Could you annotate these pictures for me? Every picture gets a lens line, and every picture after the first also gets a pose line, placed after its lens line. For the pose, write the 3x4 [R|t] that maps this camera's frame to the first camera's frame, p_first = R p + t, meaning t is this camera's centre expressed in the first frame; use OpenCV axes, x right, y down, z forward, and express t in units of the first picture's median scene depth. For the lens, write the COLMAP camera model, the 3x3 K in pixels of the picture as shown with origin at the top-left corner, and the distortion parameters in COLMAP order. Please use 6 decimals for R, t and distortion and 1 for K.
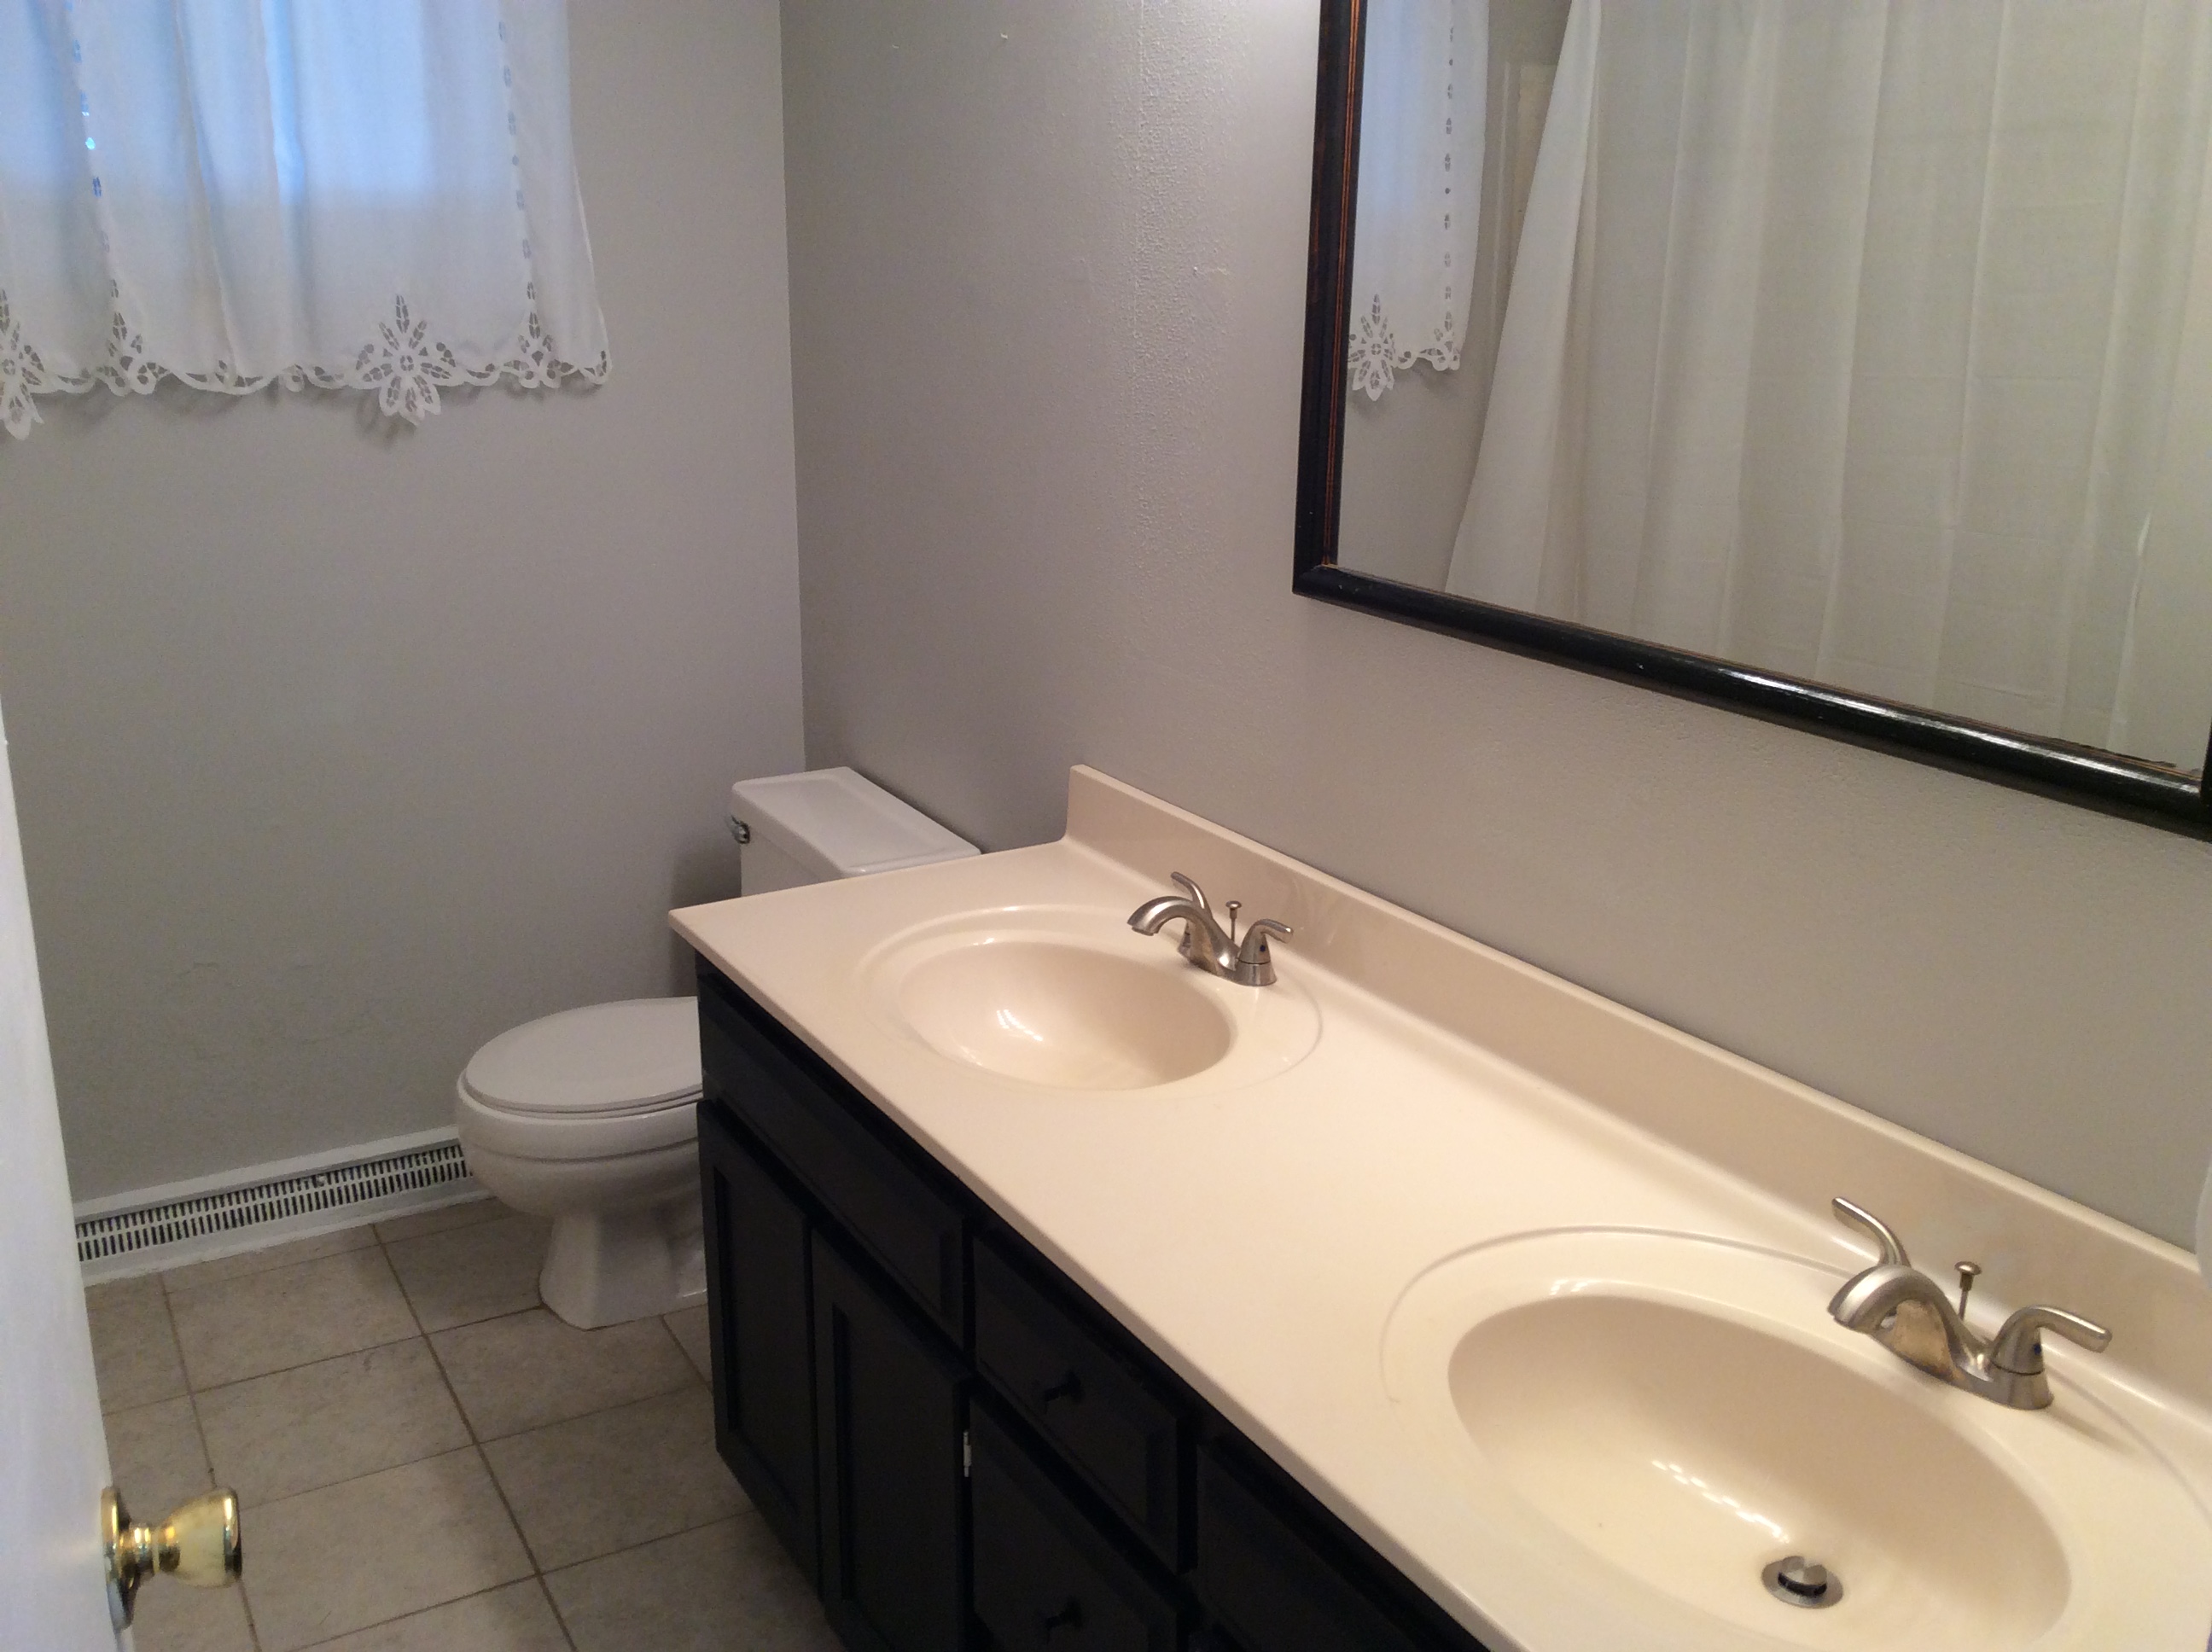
lens RADIAL K [[2020.5, 0, 1106.0], [0, 2020.5, 826.0], [0, 0, 1]] dist [0.080939, -0.146025]
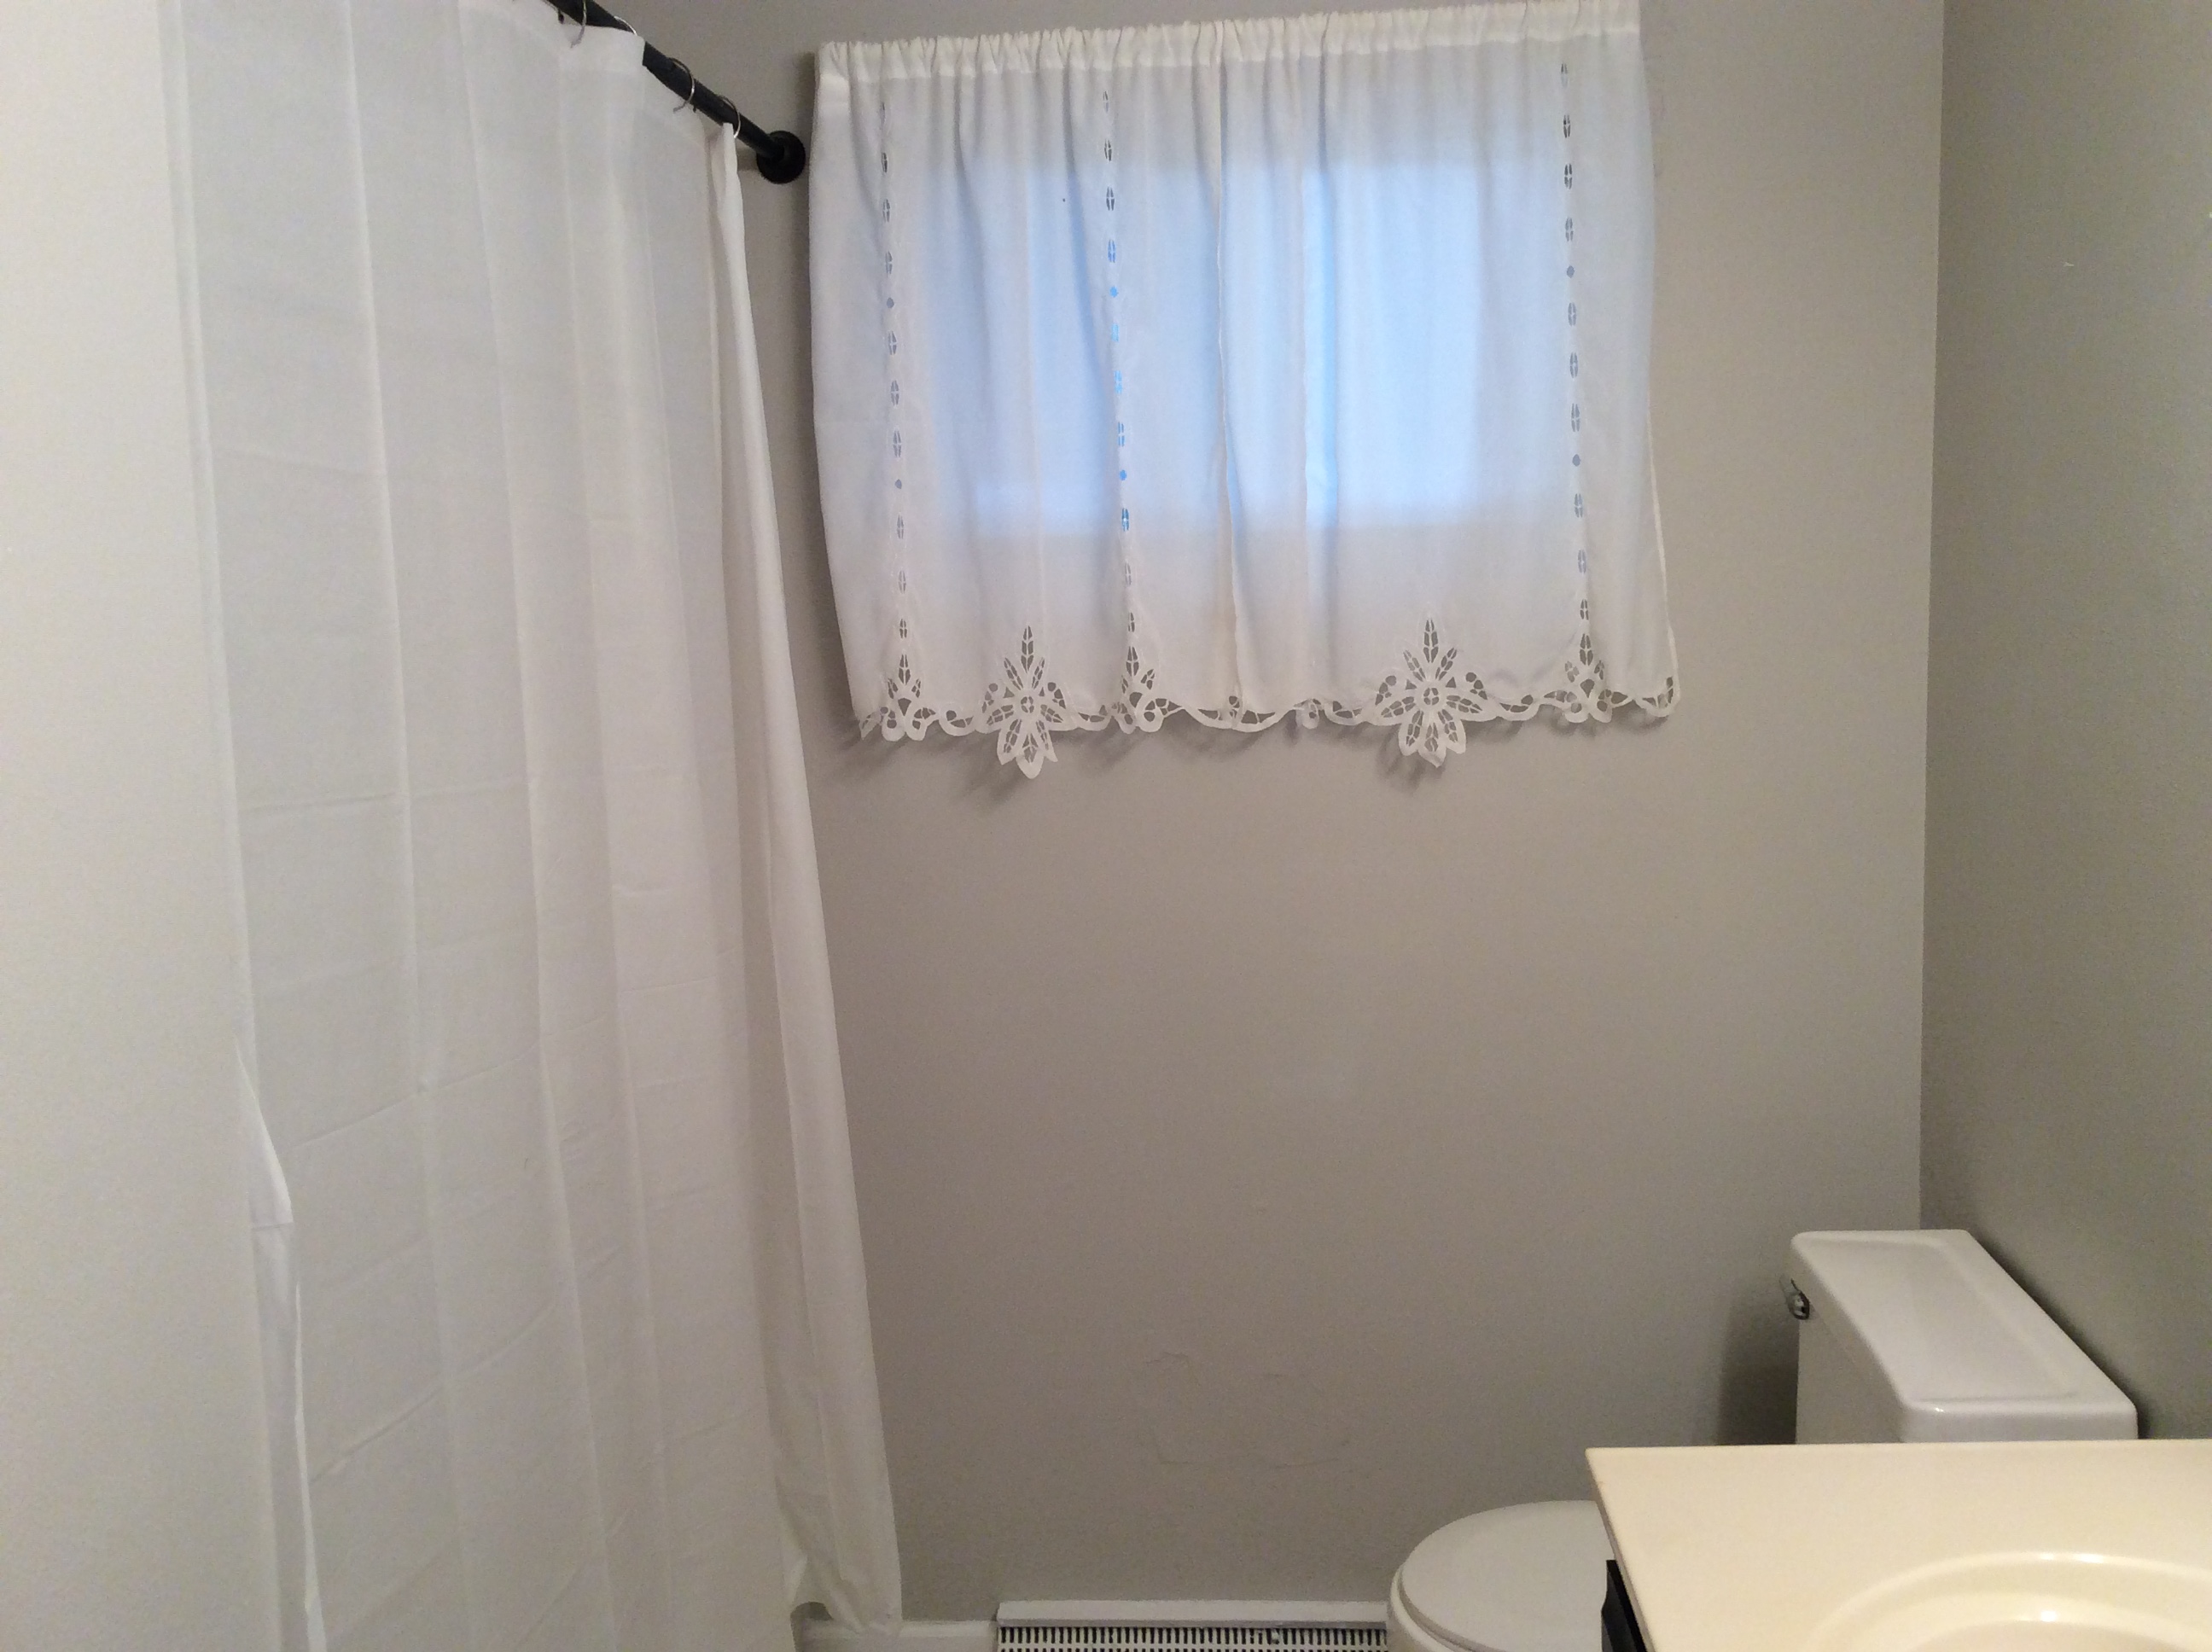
lens RADIAL K [[2049.4, 0, 1106.0], [0, 2049.4, 826.0], [0, 0, 1]] dist [0.110902, -0.176659]
pose [[0.816249, 0.028497, -0.576997, 0.050739], [-0.119765, 0.985431, -0.120756, -0.050296], [0.565150, 0.167671, 0.807770, 0.224766]]
